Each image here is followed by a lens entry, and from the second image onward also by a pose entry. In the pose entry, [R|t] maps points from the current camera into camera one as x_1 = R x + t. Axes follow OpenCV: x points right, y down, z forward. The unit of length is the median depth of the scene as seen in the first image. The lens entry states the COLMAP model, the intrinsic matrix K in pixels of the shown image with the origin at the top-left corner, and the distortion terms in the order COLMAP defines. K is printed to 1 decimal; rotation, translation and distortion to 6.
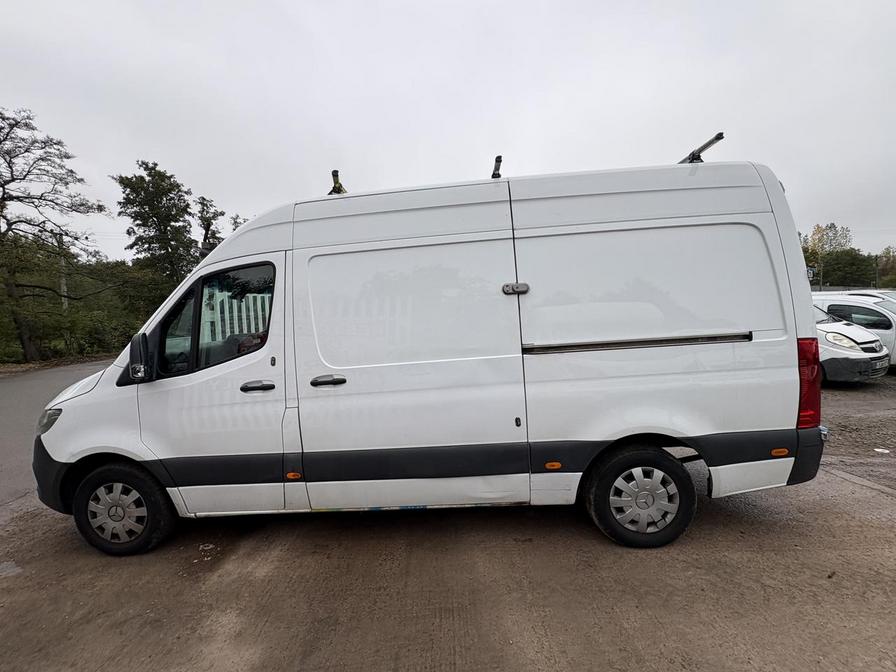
lens RADIAL K [[354.9, 0, 450.3], [0, 354.9, 335.9], [0, 0, 1]] dist [-0.002328, 0.000077]
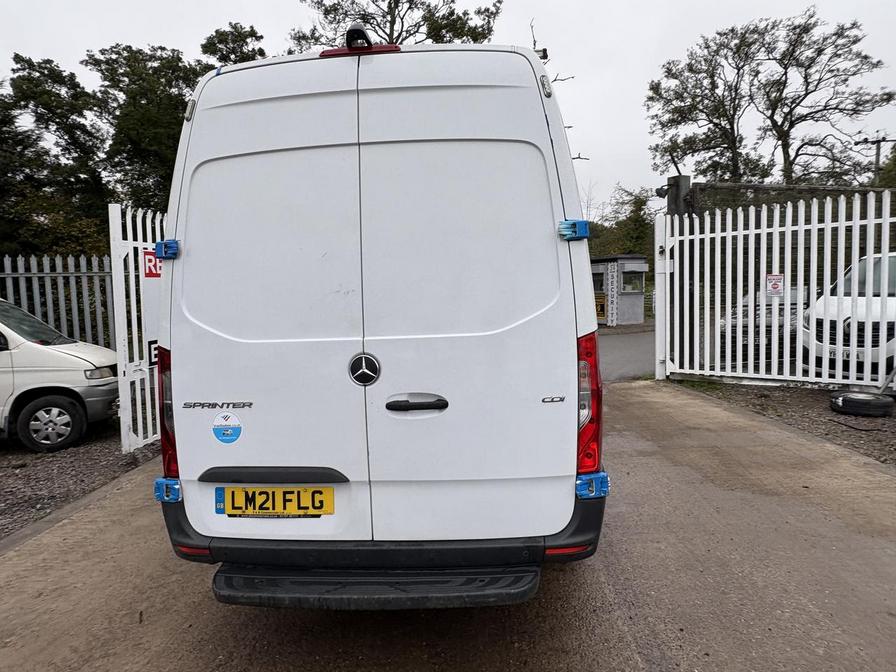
lens RADIAL K [[578.0, 0, 447.0], [0, 578.0, 333.7], [0, 0, 1]] dist [0.003669, -0.000967]
pose [[-0.048988, 0.114735, -0.992188, 0.191042], [-0.011752, 0.993245, 0.115437, -0.013581], [0.998730, 0.017315, -0.047309, 0.146916]]
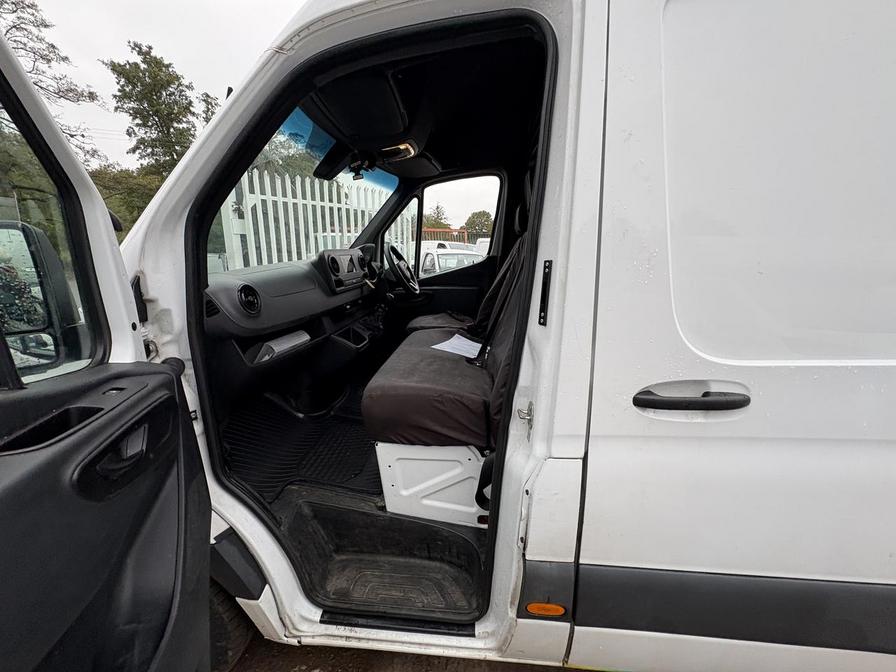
lens RADIAL K [[354.9, 0, 449.0], [0, 354.9, 336.2], [0, 0, 1]] dist [-0.002328, 0.000077]
pose [[0.997915, 0.059429, -0.025172, -0.054076], [-0.053660, 0.980696, 0.188033, 0.001649], [0.035860, -0.186291, 0.981840, 0.063210]]
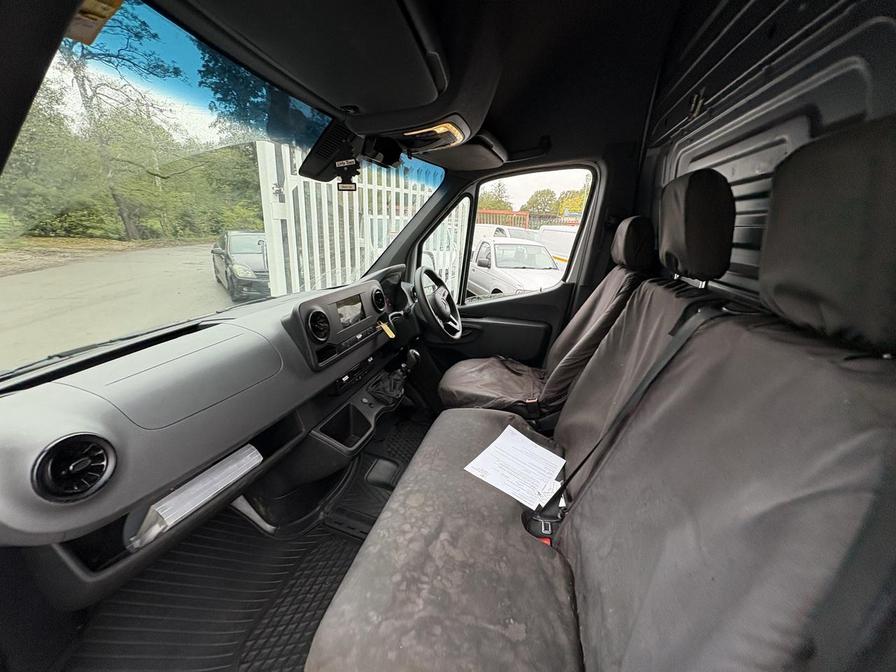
lens RADIAL K [[354.9, 0, 448.8], [0, 354.9, 333.3], [0, 0, 1]] dist [-0.002328, 0.000077]
pose [[0.977051, 0.139798, -0.160711, -0.056491], [-0.096847, 0.963551, 0.249379, -0.008228], [0.189716, -0.228091, 0.954978, 0.092648]]
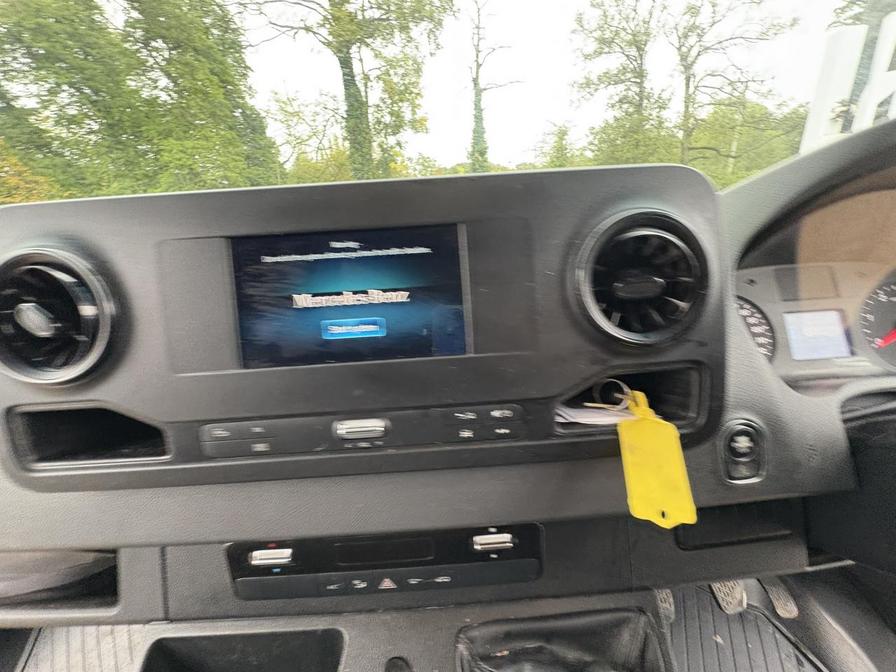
lens RADIAL K [[354.9, 0, 449.5], [0, 354.9, 336.7], [0, 0, 1]] dist [-0.002328, 0.000077]
pose [[0.077602, 0.358185, -0.930420, -0.067301], [0.001053, 0.933204, 0.359345, -0.000361], [0.996984, -0.028866, 0.072042, 0.138629]]
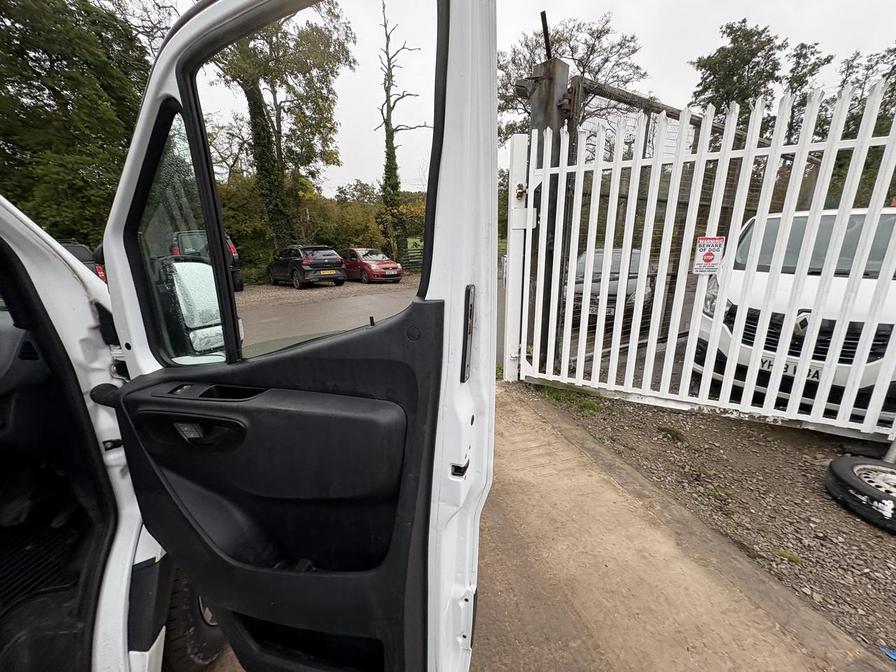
lens RADIAL K [[354.9, 0, 451.8], [0, 354.9, 336.3], [0, 0, 1]] dist [-0.002328, 0.000077]
pose [[0.220242, 0.294061, -0.930065, -0.037225], [-0.047816, 0.955586, 0.290807, -0.009954], [0.974273, -0.019576, 0.224521, 0.202983]]
